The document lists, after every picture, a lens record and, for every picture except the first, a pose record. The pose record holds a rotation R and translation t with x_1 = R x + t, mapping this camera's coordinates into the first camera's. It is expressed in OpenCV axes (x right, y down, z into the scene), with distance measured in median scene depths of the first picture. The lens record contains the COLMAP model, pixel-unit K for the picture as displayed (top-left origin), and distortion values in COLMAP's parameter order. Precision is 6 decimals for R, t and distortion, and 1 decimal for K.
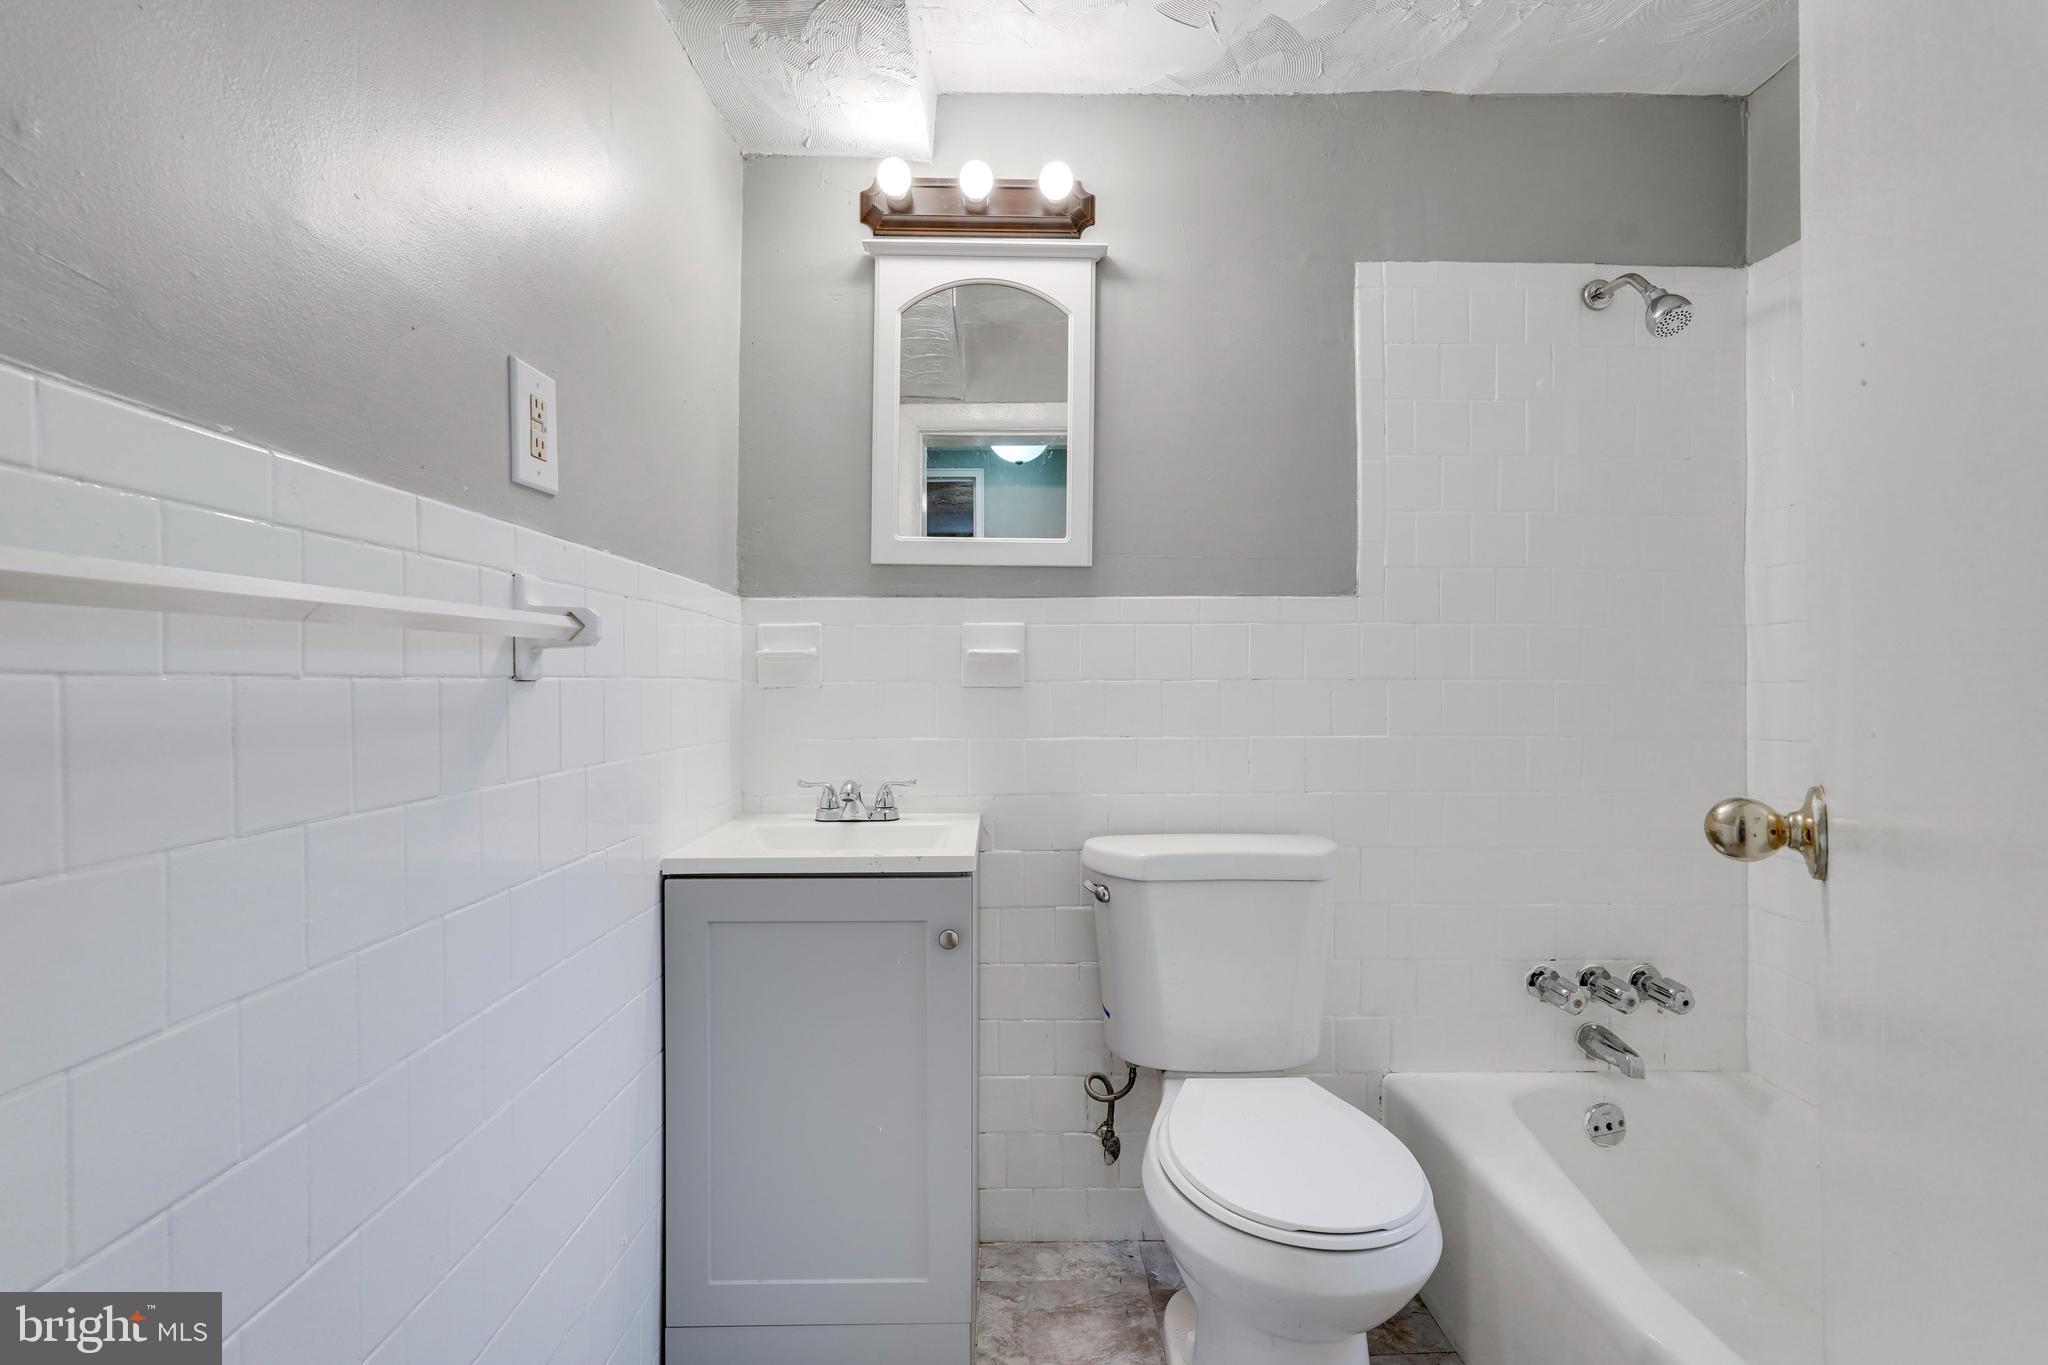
lens RADIAL K [[917.5, 0, 1023.8], [0, 917.5, 672.9], [0, 0, 1]] dist [-0.015165, 0.012546]
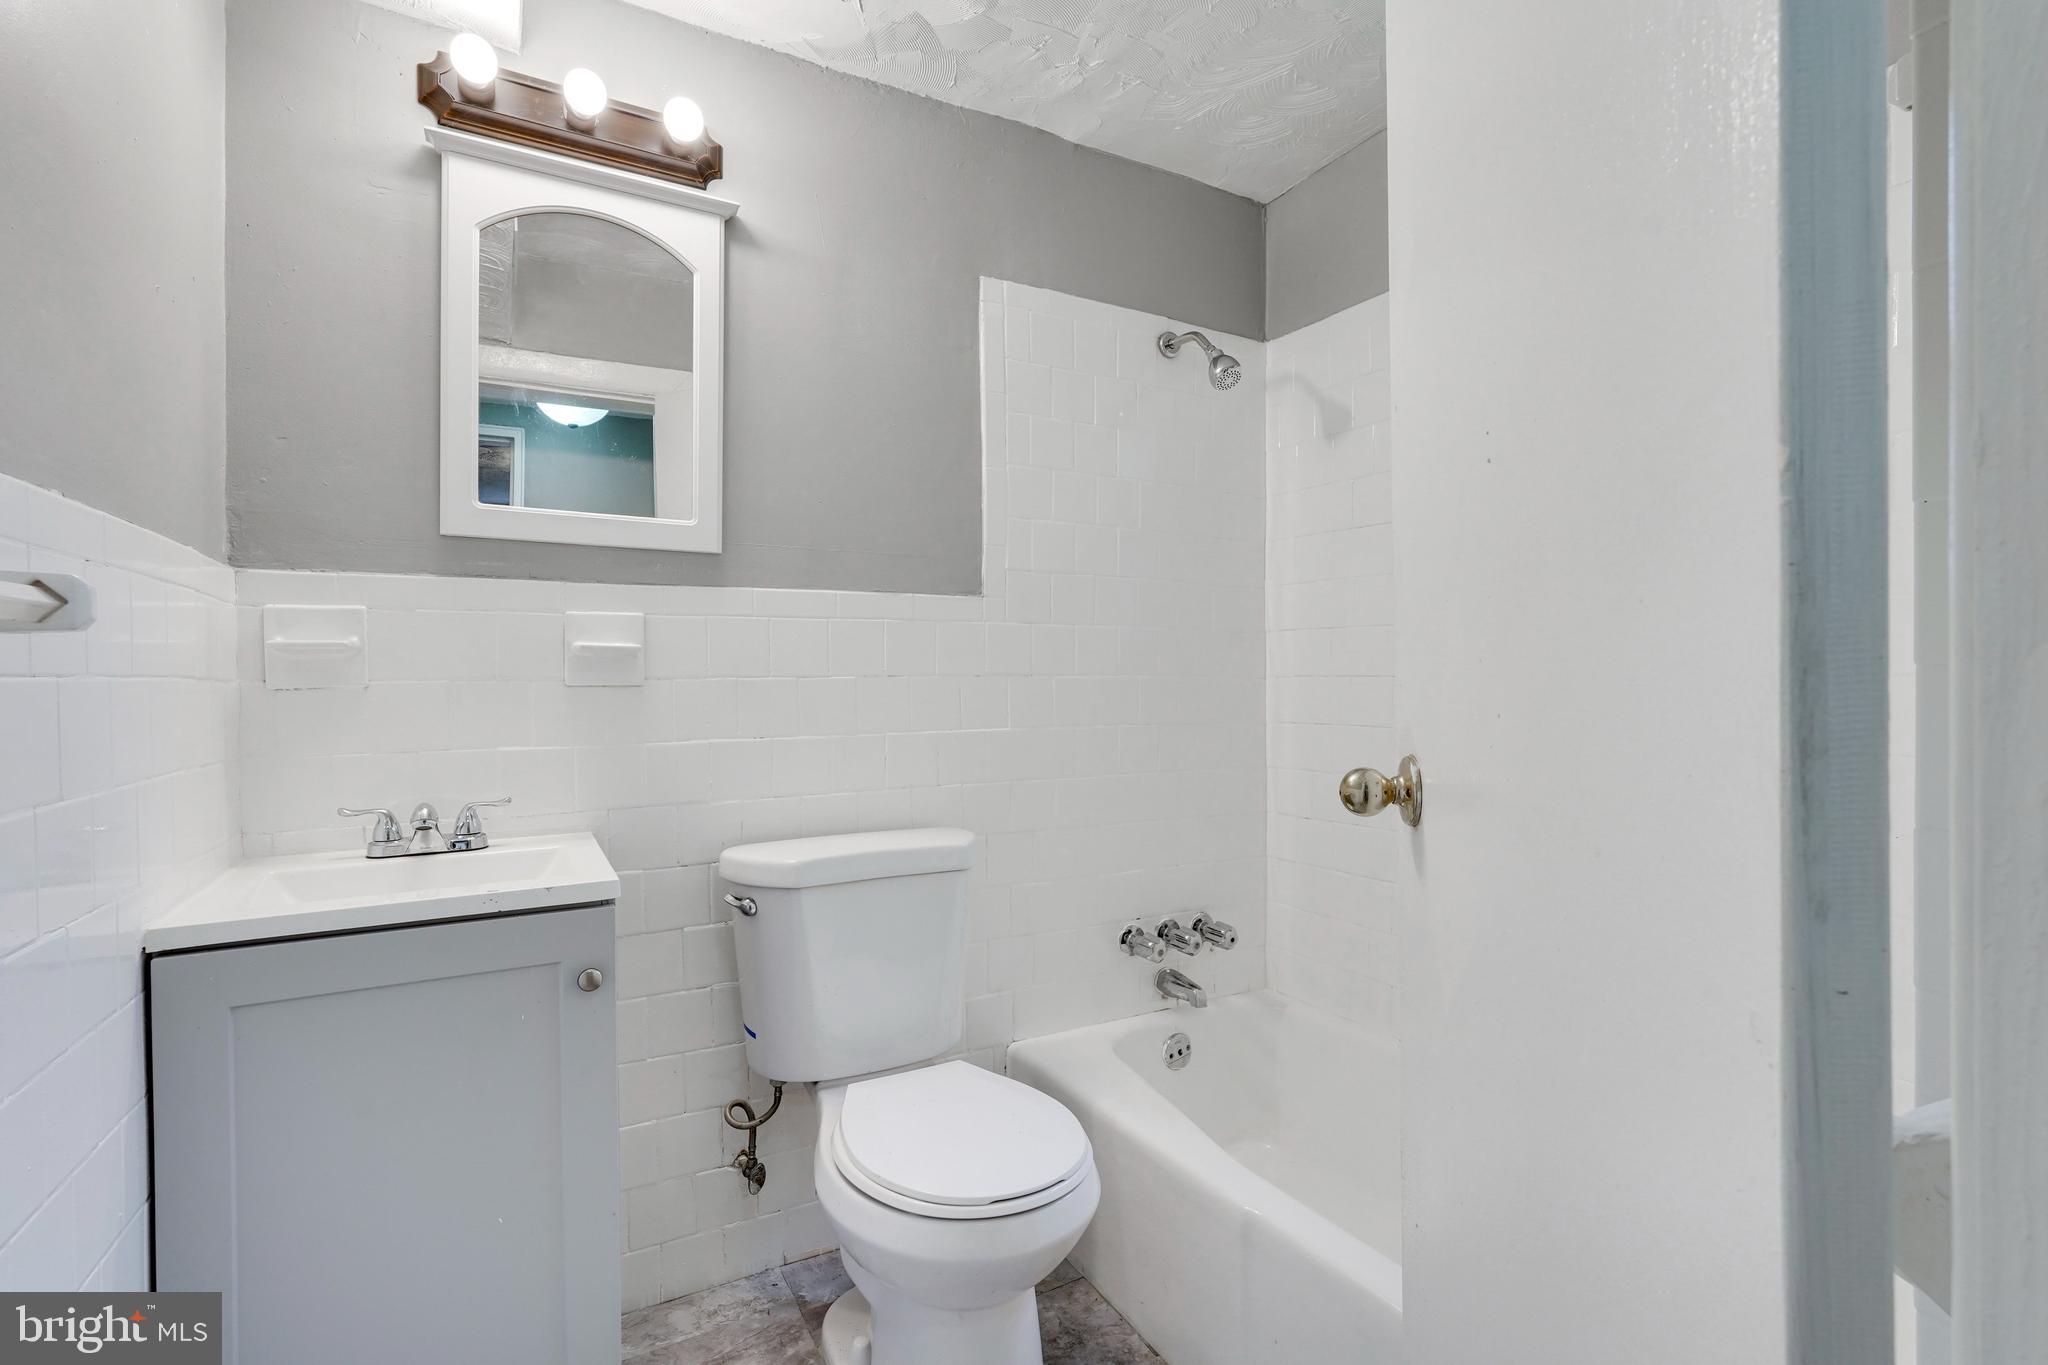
lens RADIAL K [[943.3, 0, 1024.0], [0, 943.3, 682.5], [0, 0, 1]] dist [-0.012212, 0.008641]
pose [[0.880024, -0.006512, 0.474884, -0.111576], [-0.000431, 0.999895, 0.014511, -0.000906], [-0.474929, -0.012975, 0.879929, 0.026203]]
